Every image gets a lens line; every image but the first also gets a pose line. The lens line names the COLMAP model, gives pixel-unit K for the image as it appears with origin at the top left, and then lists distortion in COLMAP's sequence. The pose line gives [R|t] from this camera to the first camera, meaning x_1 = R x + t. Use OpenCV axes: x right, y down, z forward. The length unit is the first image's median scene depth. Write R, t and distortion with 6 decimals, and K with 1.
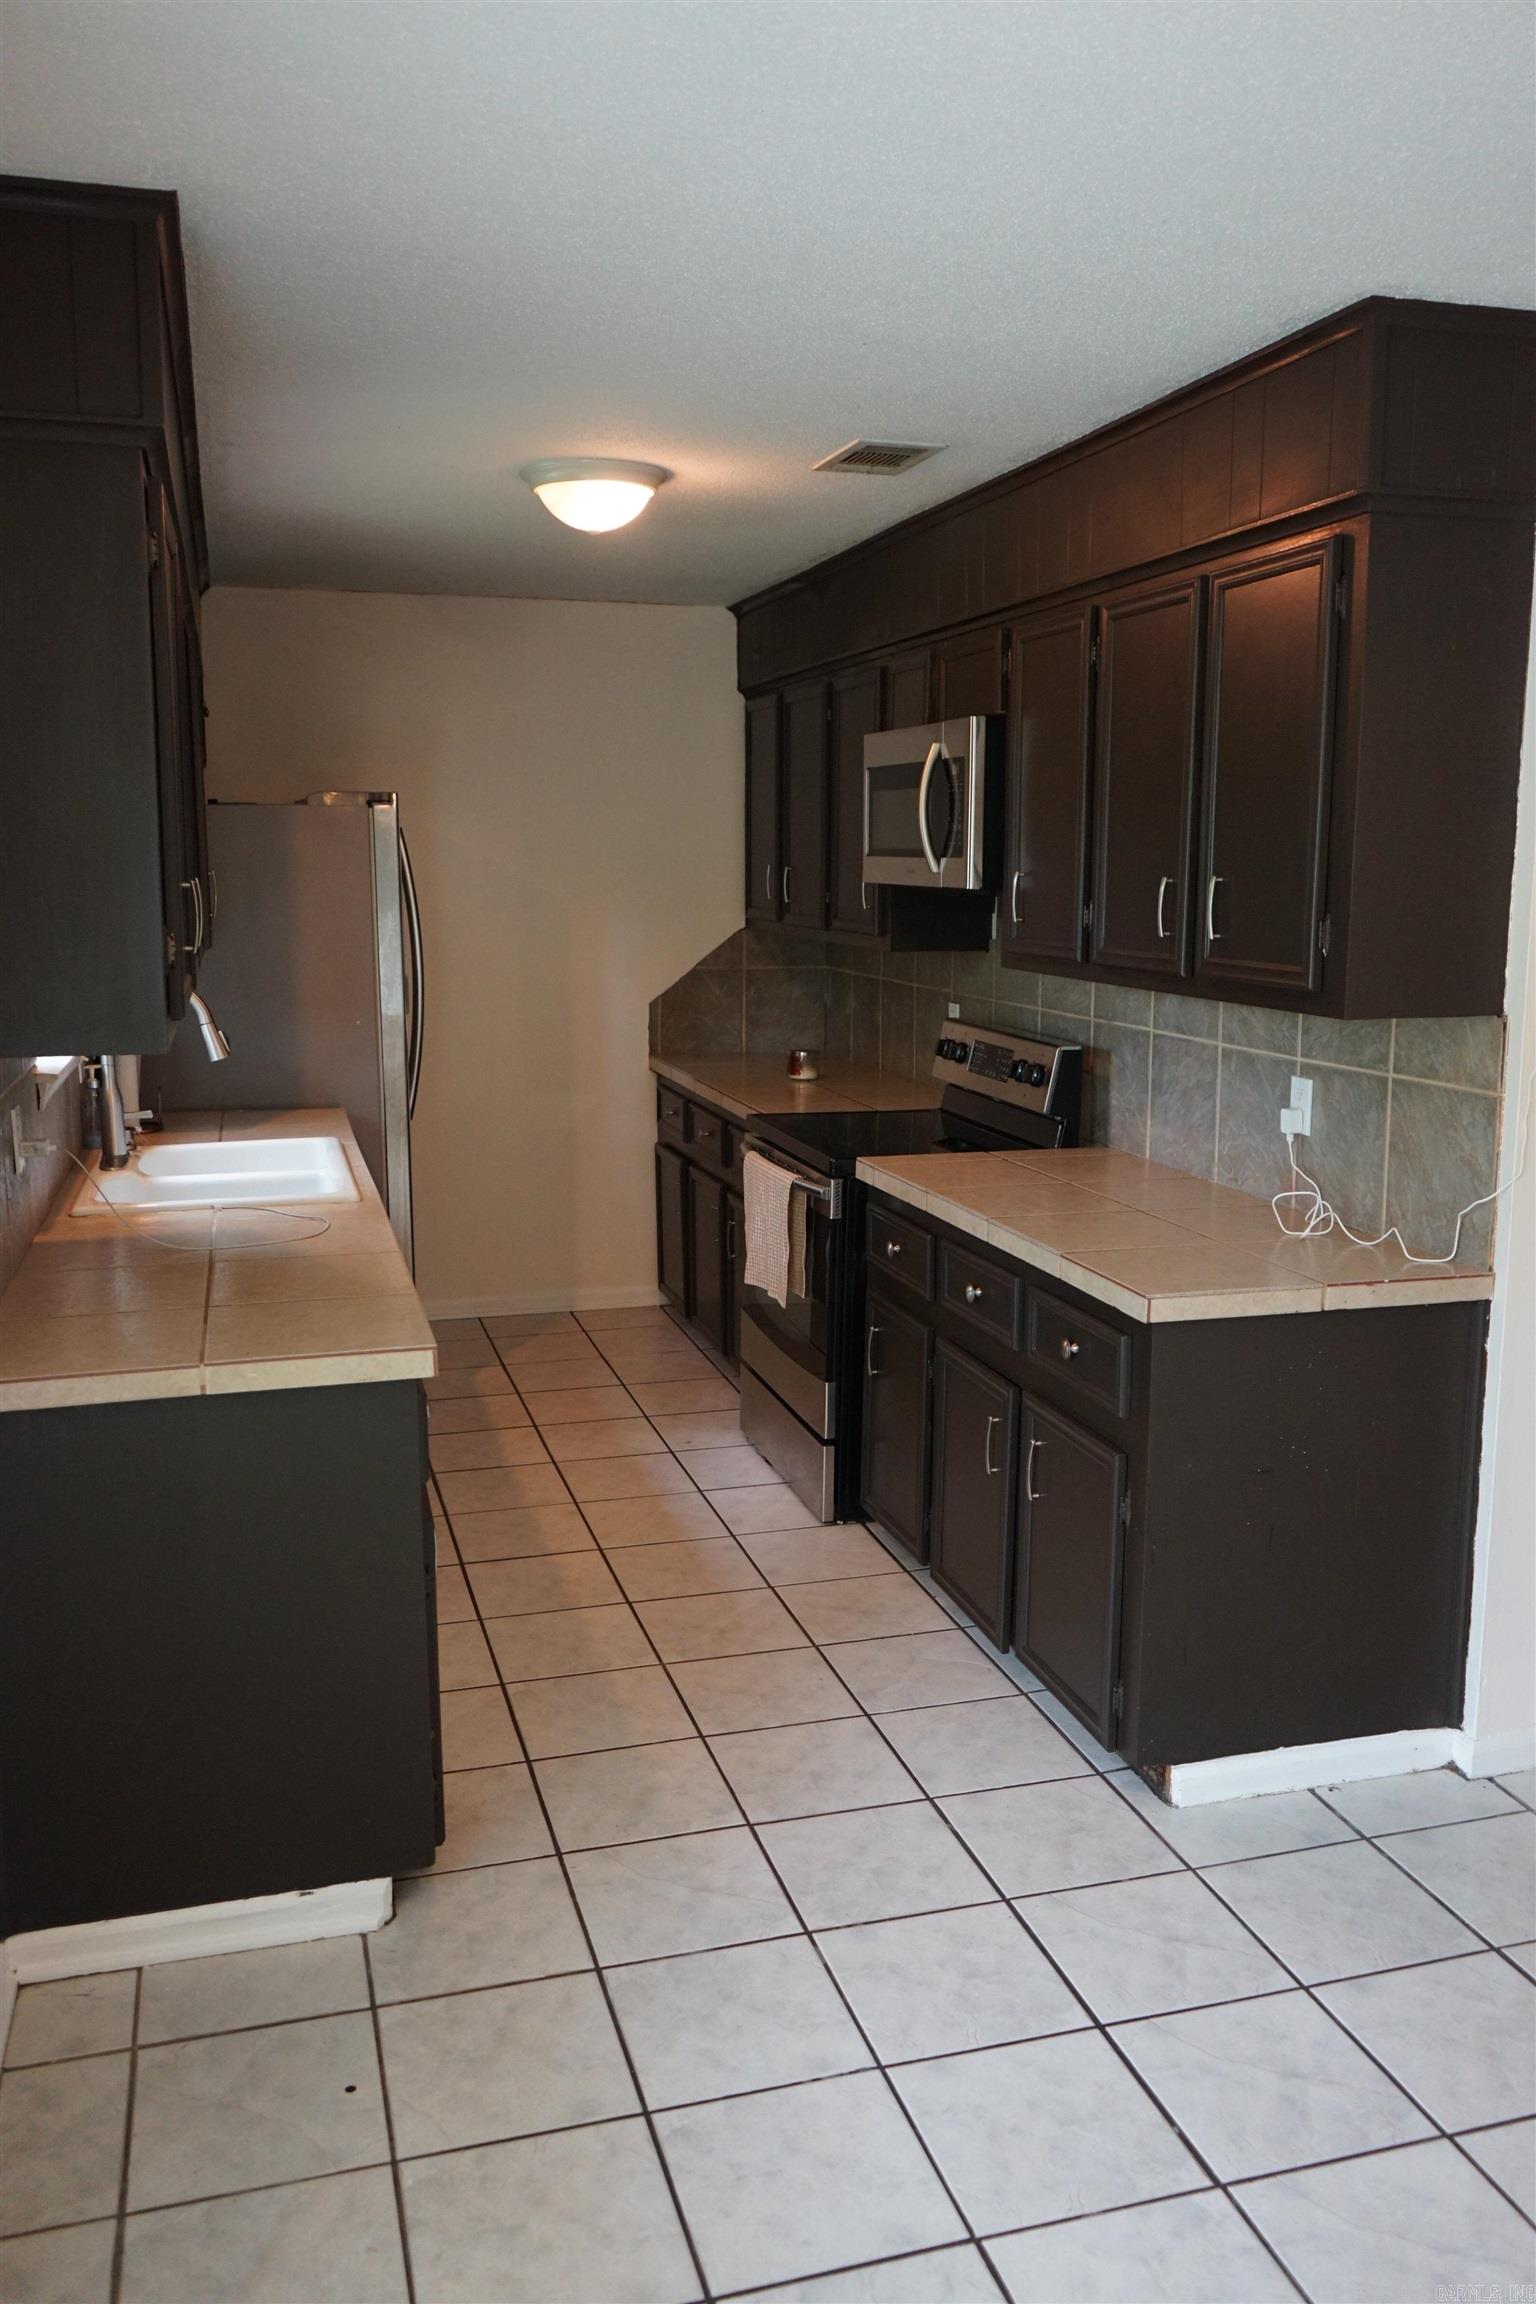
lens RADIAL K [[1833.9, 0, 769.6], [0, 1833.9, 1158.5], [0, 0, 1]] dist [-0.009881, 0.009353]
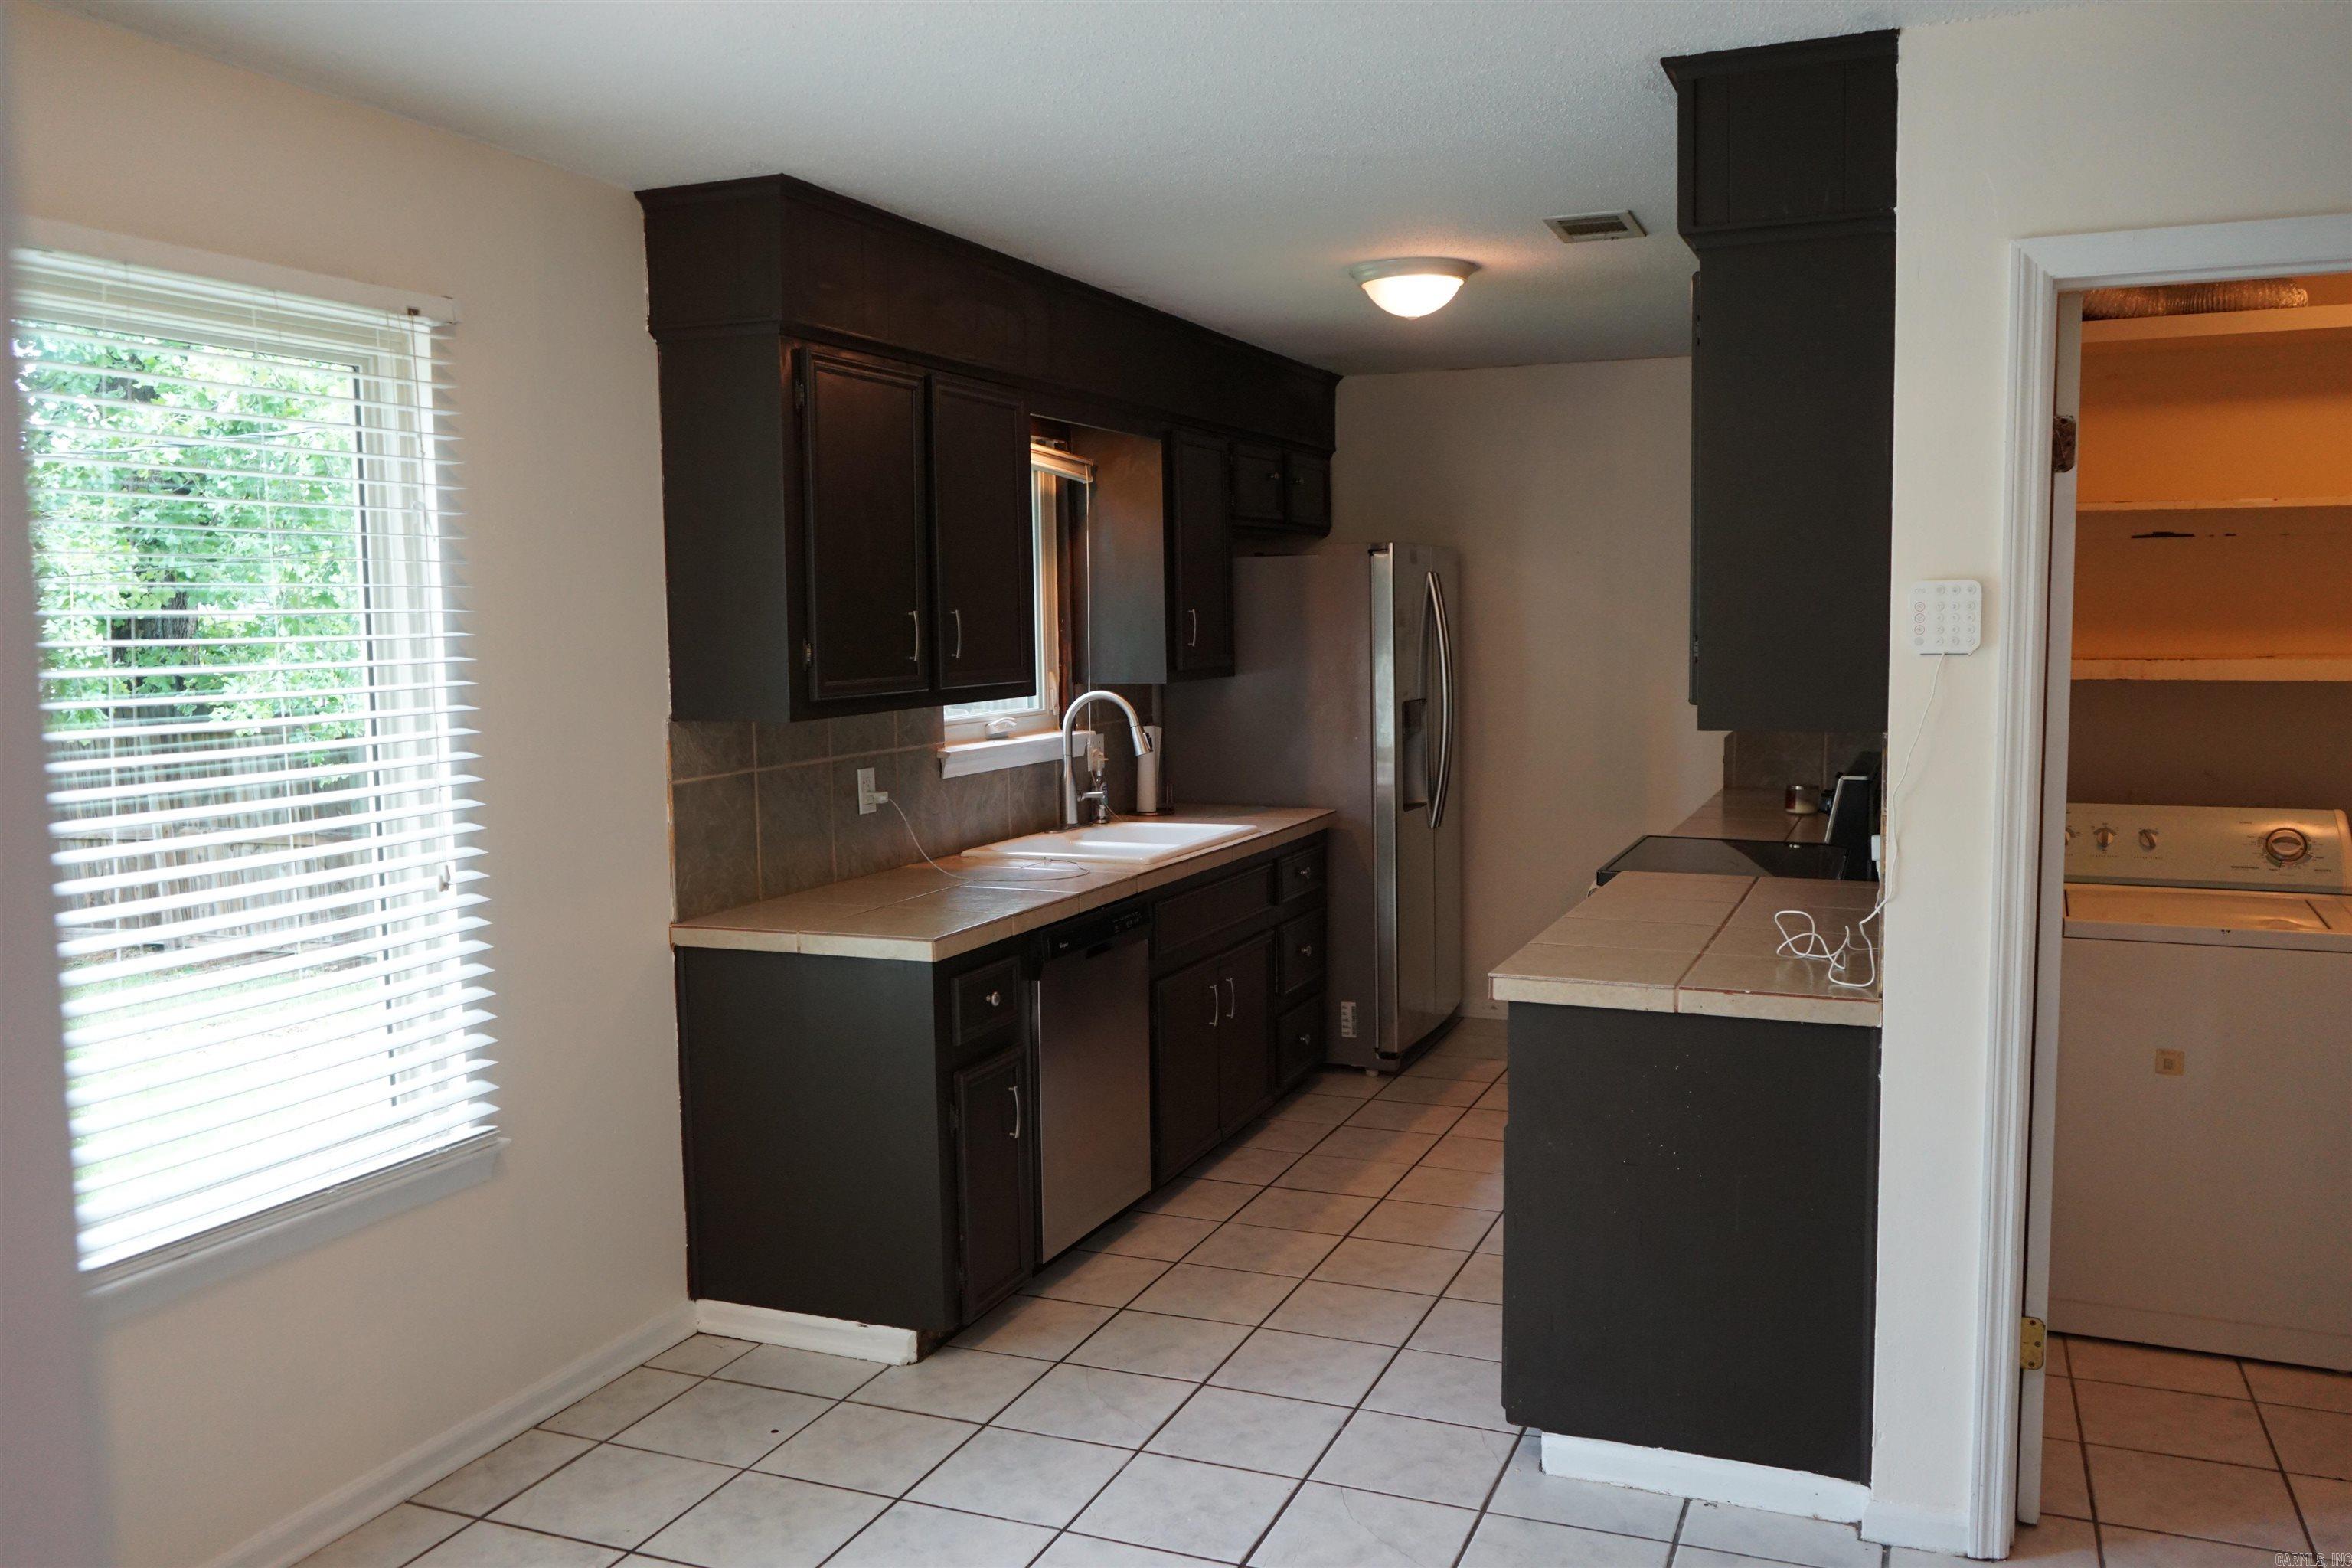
lens RADIAL K [[1872.1, 0, 1179.4], [0, 1872.1, 781.5], [0, 0, 1]] dist [-0.009881, 0.009353]
pose [[0.782640, 0.044923, -0.620851, 0.706330], [-0.090157, 0.995056, -0.041652, 0.022376], [0.615911, 0.088572, 0.782821, -0.005878]]
